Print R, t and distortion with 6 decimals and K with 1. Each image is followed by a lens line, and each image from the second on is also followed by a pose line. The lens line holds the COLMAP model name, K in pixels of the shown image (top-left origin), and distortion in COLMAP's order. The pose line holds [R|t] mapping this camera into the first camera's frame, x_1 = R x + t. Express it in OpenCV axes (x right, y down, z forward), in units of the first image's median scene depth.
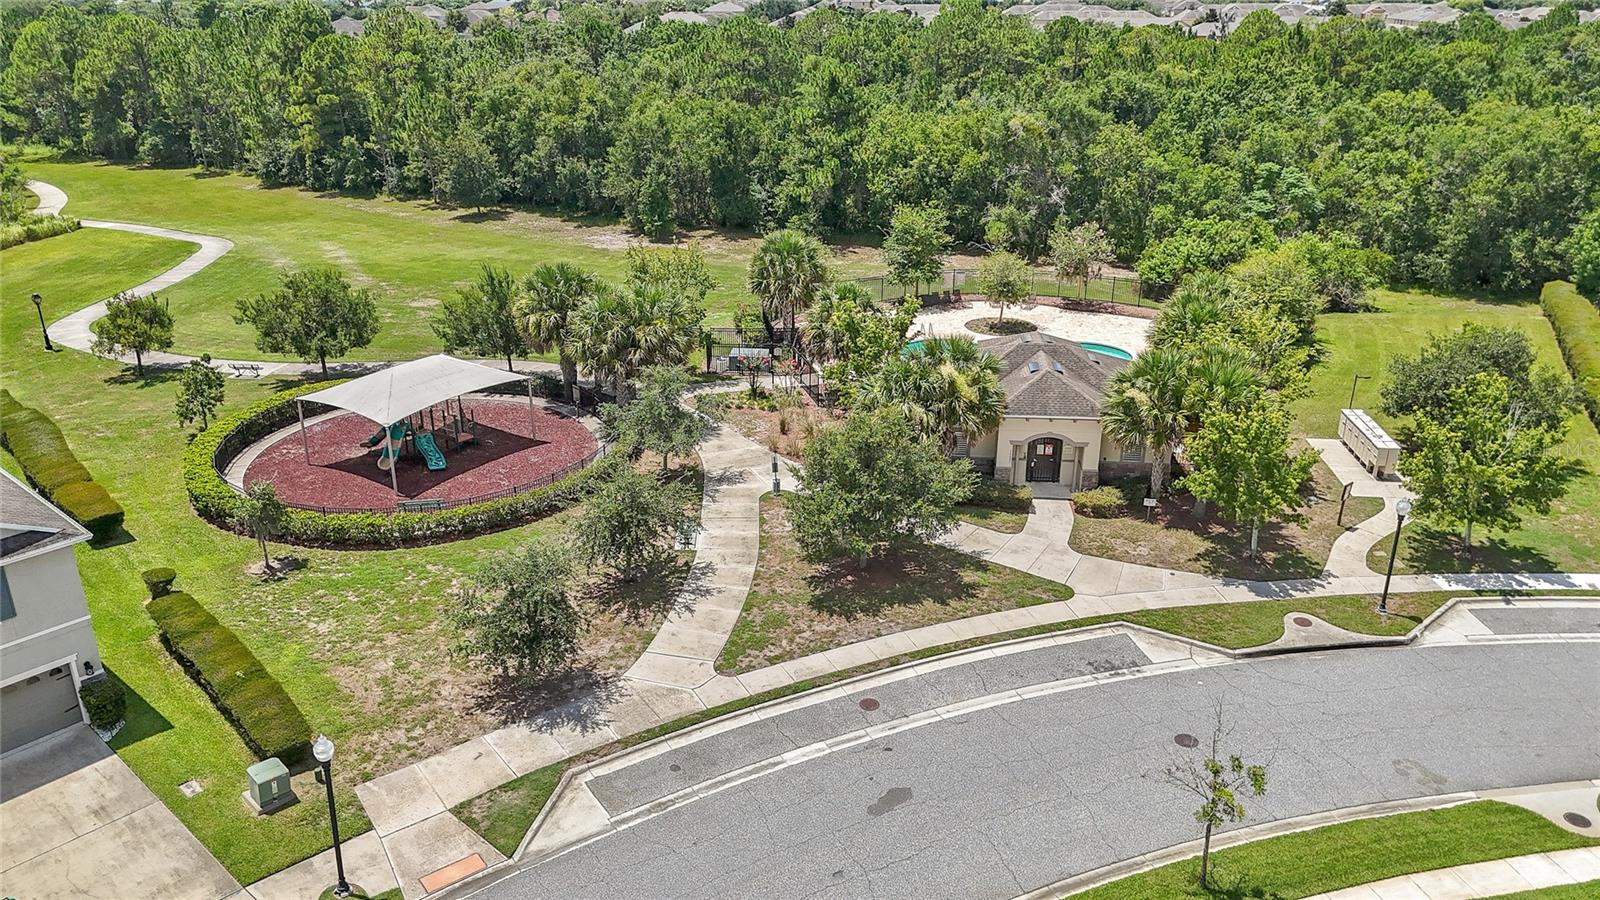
lens RADIAL K [[1181.9, 0, 801.5], [0, 1181.9, 457.1], [0, 0, 1]] dist [0.068381, -0.068800]
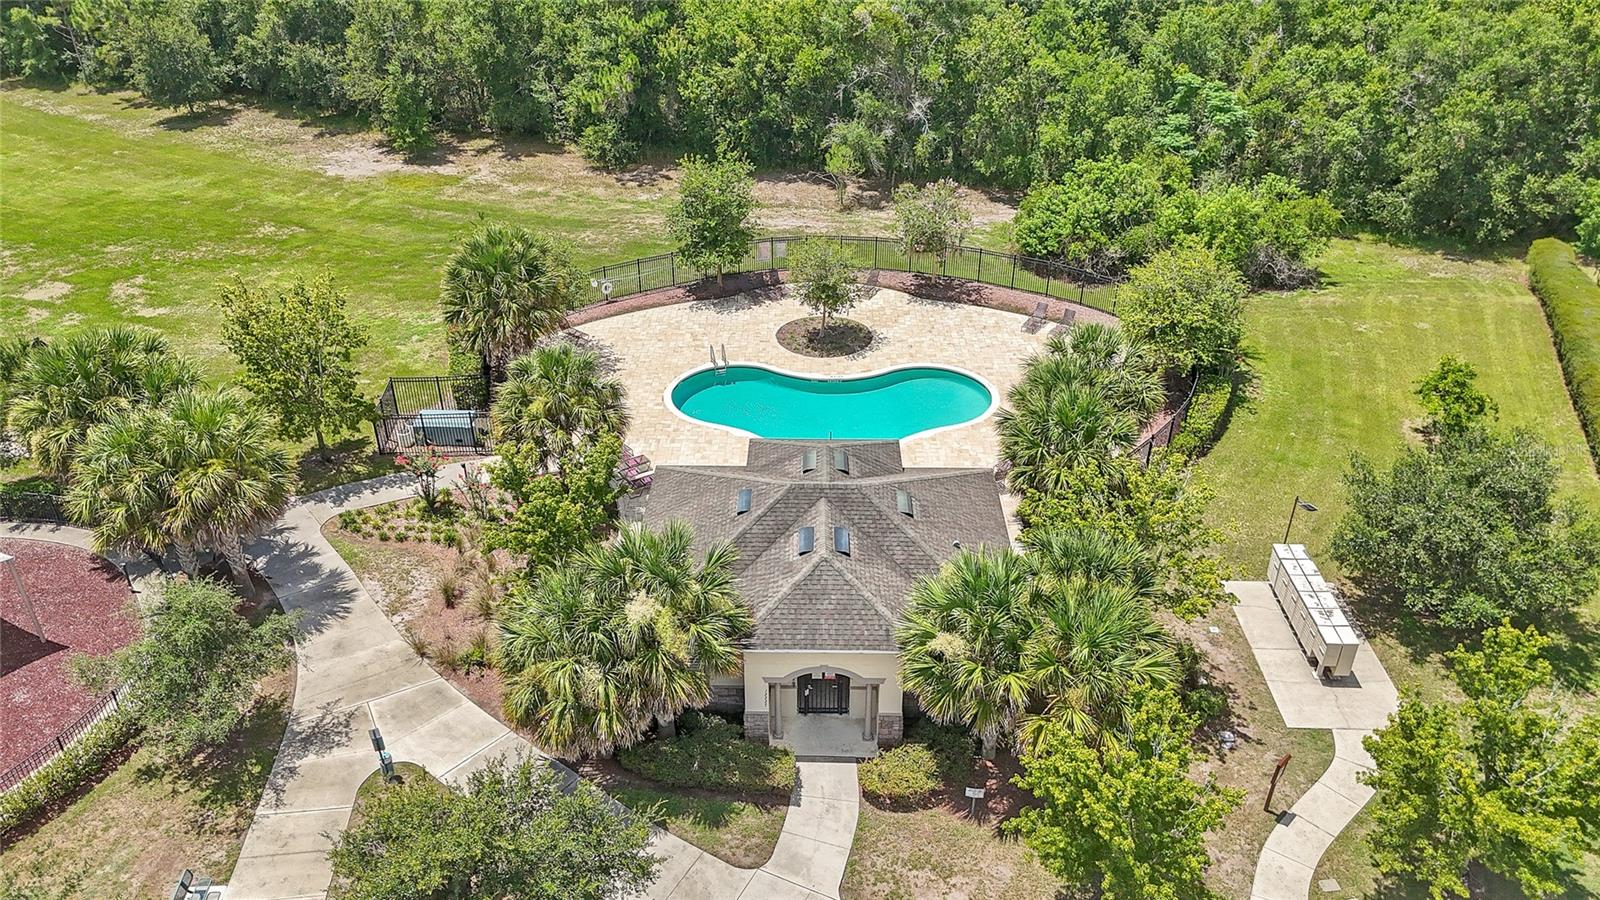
lens RADIAL K [[1181.9, 0, 801.5], [0, 1181.9, 457.1], [0, 0, 1]] dist [0.068381, -0.068800]
pose [[0.997849, -0.034991, 0.055434, 0.097362], [0.025722, 0.986801, 0.159884, -0.134206], [-0.060297, -0.158115, 0.985578, 0.233455]]
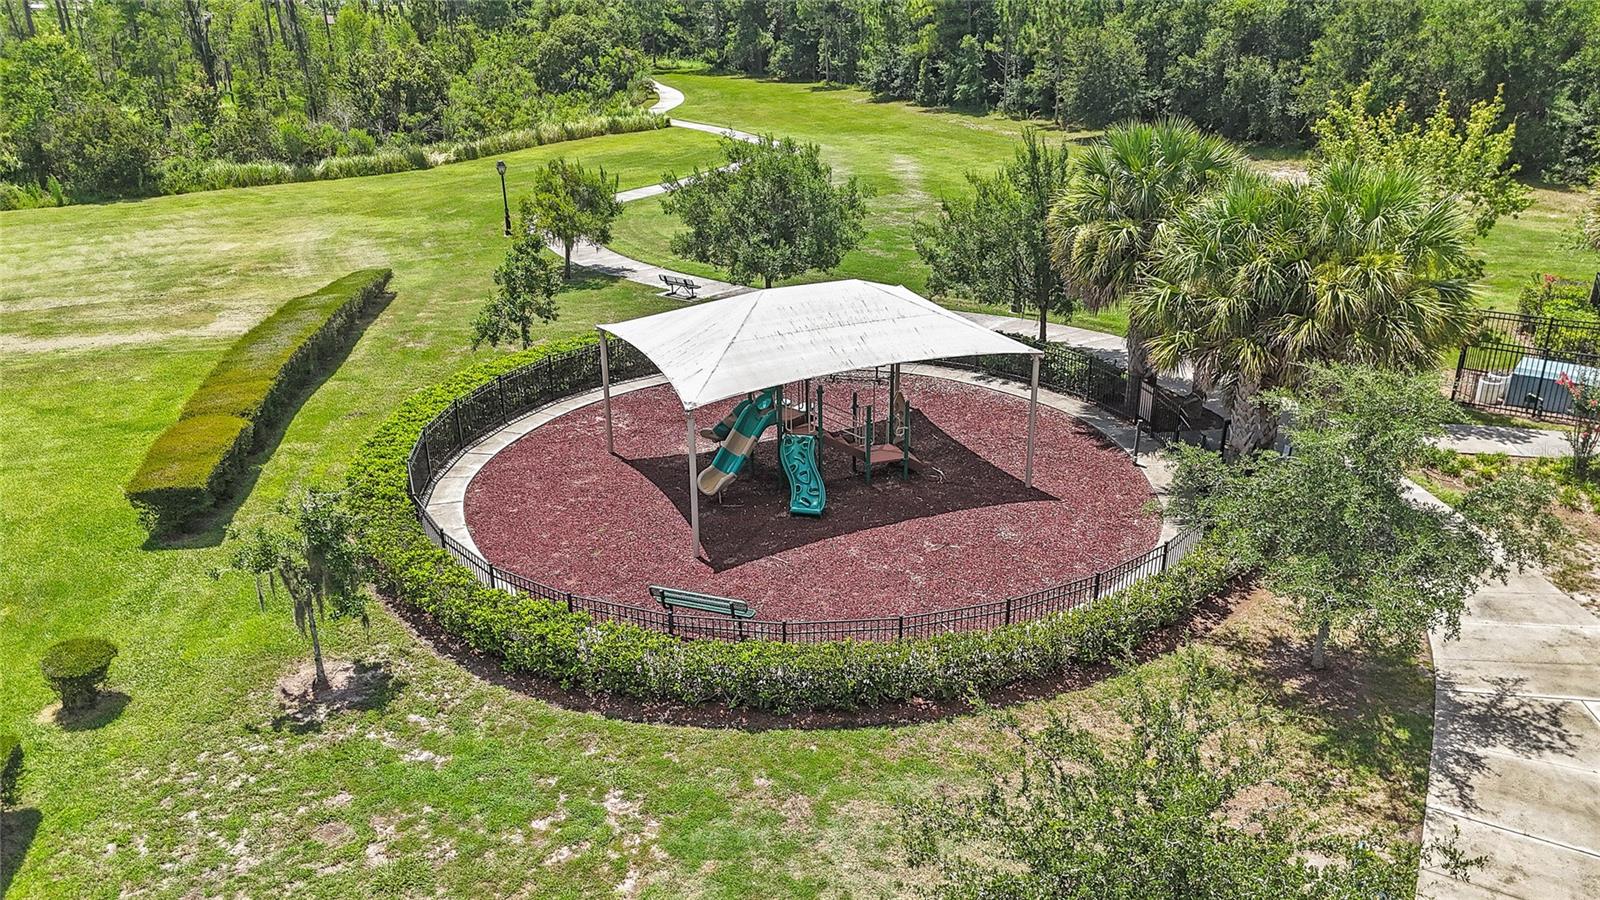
lens RADIAL K [[1181.9, 0, 801.5], [0, 1181.9, 457.1], [0, 0, 1]] dist [0.068381, -0.068800]
pose [[0.856037, 0.188442, -0.481341, -0.051875], [-0.182648, 0.981384, 0.059378, -0.024318], [0.483570, 0.037087, 0.874520, 0.360587]]
